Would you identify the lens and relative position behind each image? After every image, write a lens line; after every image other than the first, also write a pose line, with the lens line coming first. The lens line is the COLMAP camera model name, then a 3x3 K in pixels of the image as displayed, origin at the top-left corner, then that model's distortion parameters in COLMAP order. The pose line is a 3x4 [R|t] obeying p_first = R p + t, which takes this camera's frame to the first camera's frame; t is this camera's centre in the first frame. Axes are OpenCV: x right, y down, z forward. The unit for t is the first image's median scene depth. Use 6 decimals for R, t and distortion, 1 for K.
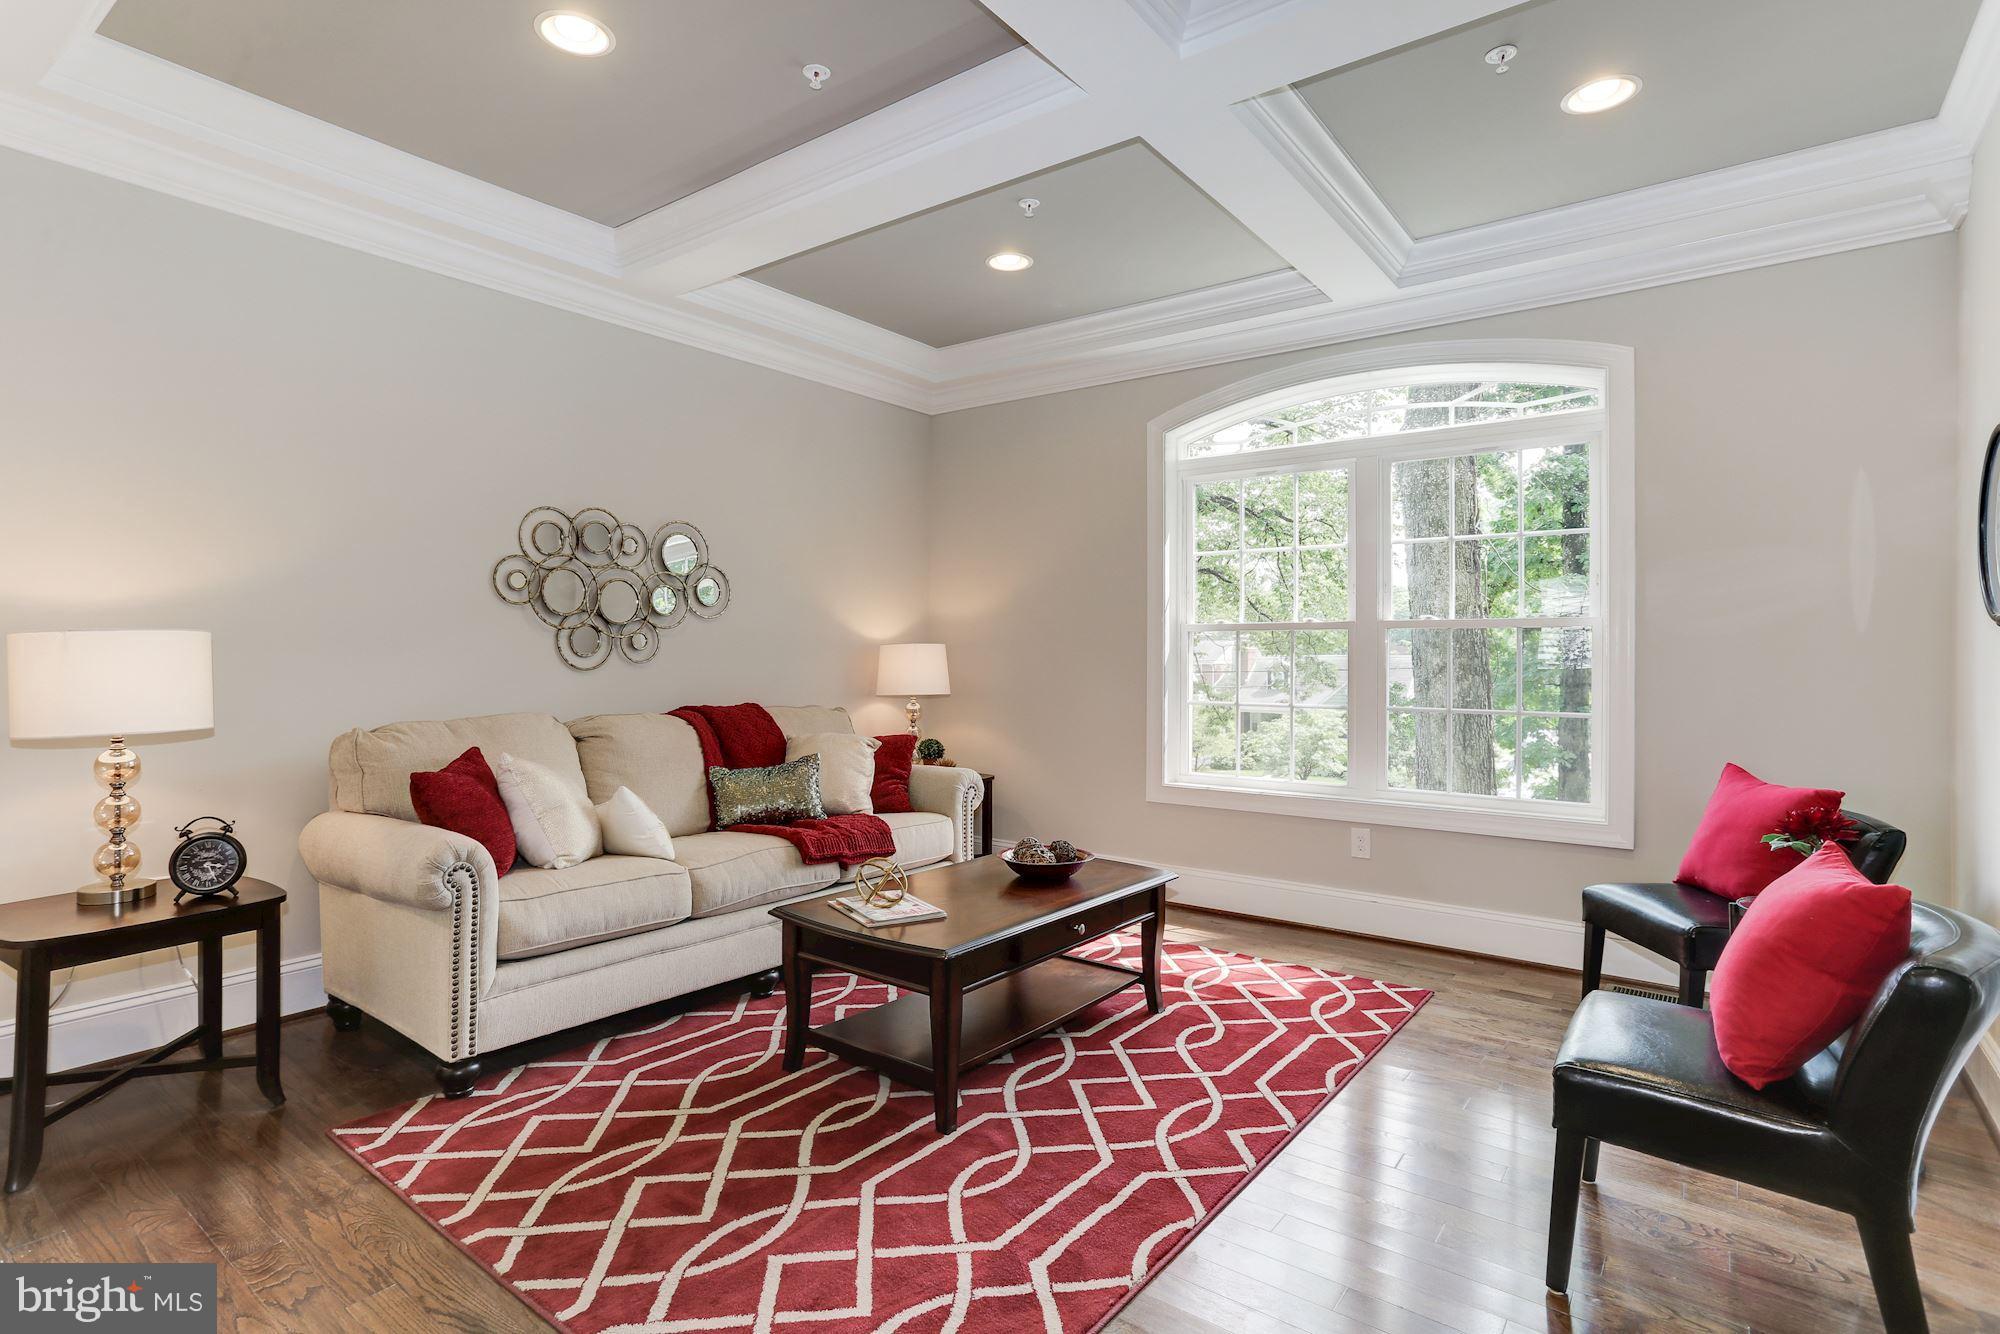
lens RADIAL K [[974.9, 0, 991.7], [0, 974.9, 654.1], [0, 0, 1]] dist [-0.000816, 0.007272]
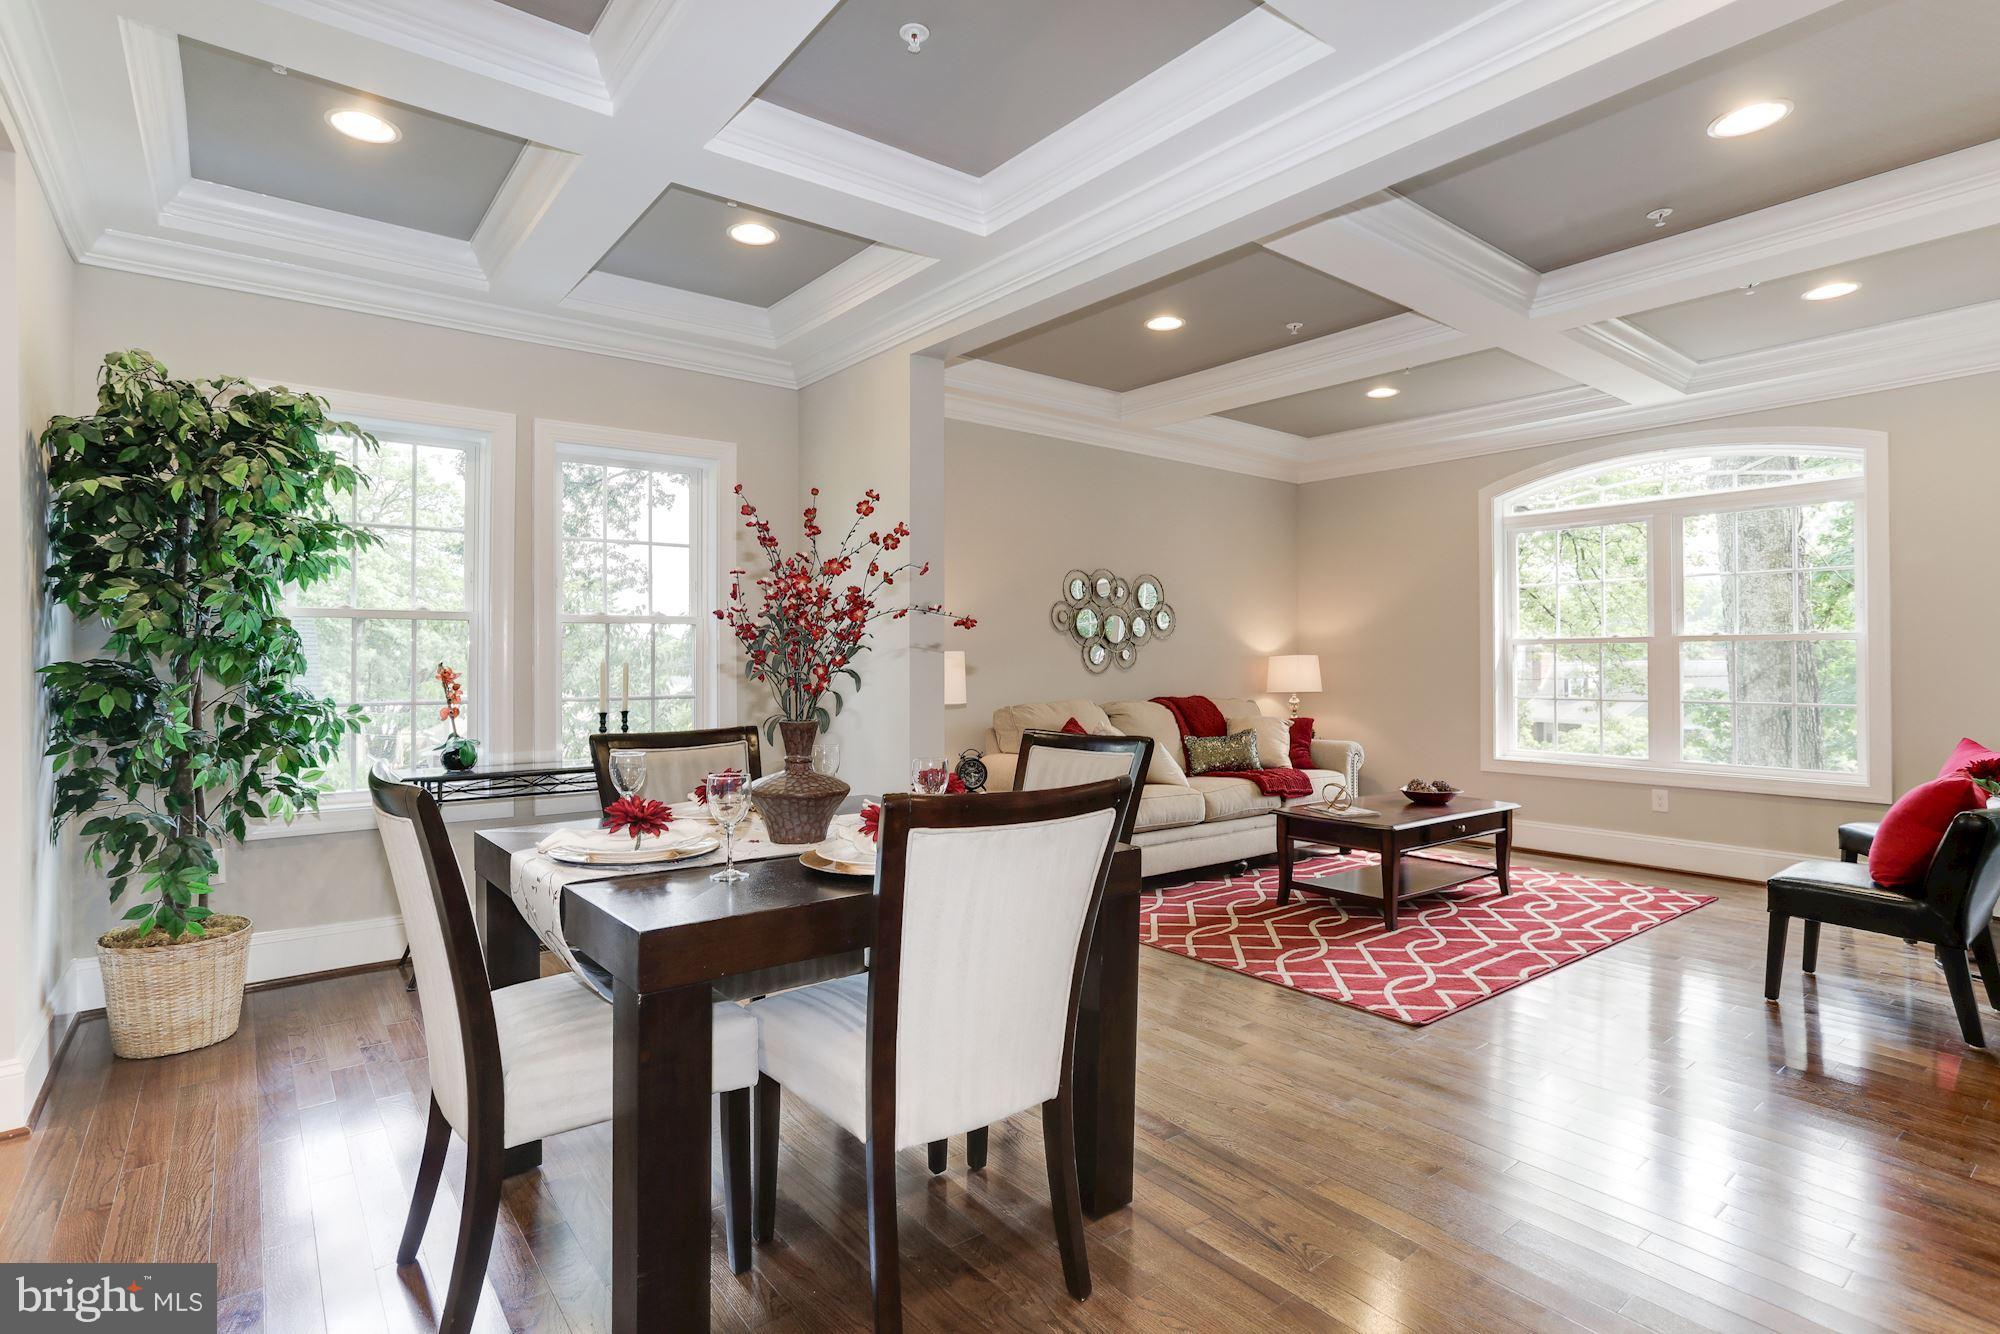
lens RADIAL K [[974.9, 0, 1011.5], [0, 974.9, 648.7], [0, 0, 1]] dist [-0.000816, 0.007272]
pose [[0.971856, -0.005193, -0.235520, -0.190057], [0.002355, 0.999921, -0.012332, -0.004181], [0.235566, 0.011430, 0.971791, -0.573890]]
